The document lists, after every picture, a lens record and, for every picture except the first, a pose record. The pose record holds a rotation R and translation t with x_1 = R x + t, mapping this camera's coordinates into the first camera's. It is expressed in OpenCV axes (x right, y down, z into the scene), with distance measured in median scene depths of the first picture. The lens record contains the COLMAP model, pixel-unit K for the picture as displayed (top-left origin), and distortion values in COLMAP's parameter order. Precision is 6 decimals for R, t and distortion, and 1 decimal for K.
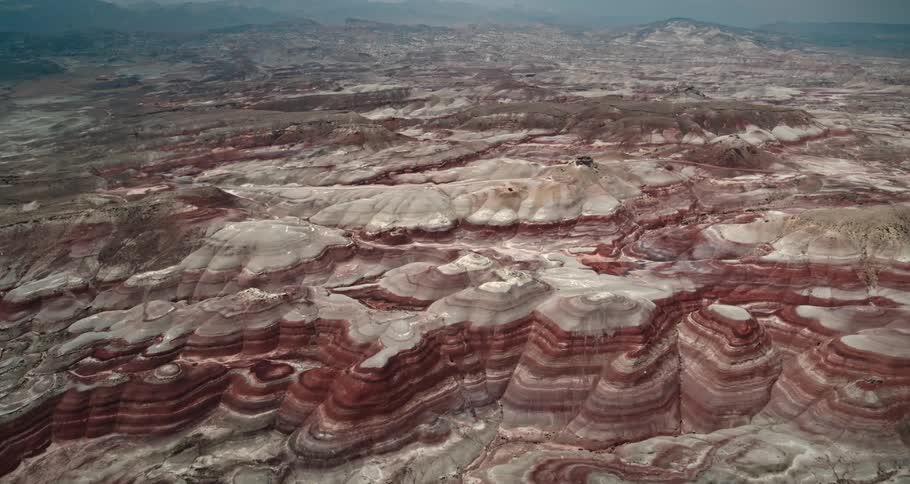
lens RADIAL K [[631.9, 0, 462.4], [0, 631.9, 238.4], [0, 0, 1]] dist [-0.113341, 0.071880]
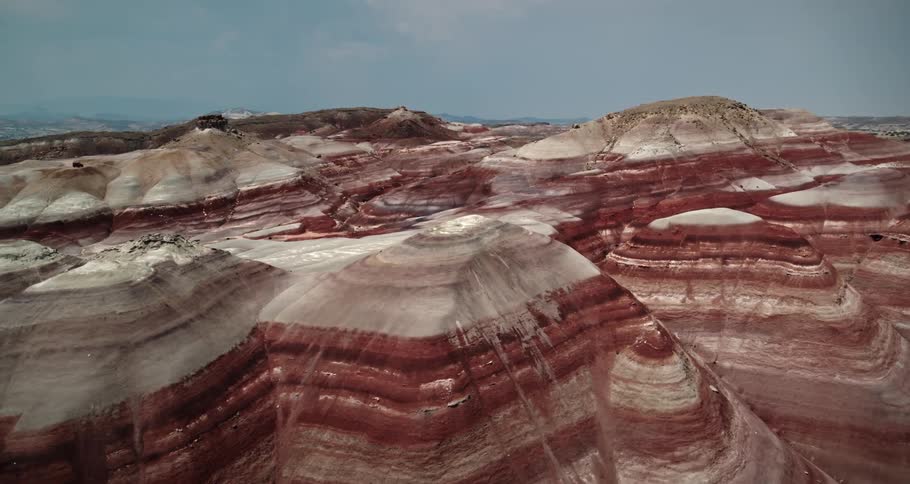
lens RADIAL K [[631.9, 0, 462.4], [0, 631.9, 238.4], [0, 0, 1]] dist [-0.113341, 0.071880]
pose [[0.776734, -0.127679, 0.616752, 0.013892], [0.225258, 0.970781, -0.082720, 0.116623], [-0.588169, 0.203179, 0.782799, 0.682512]]
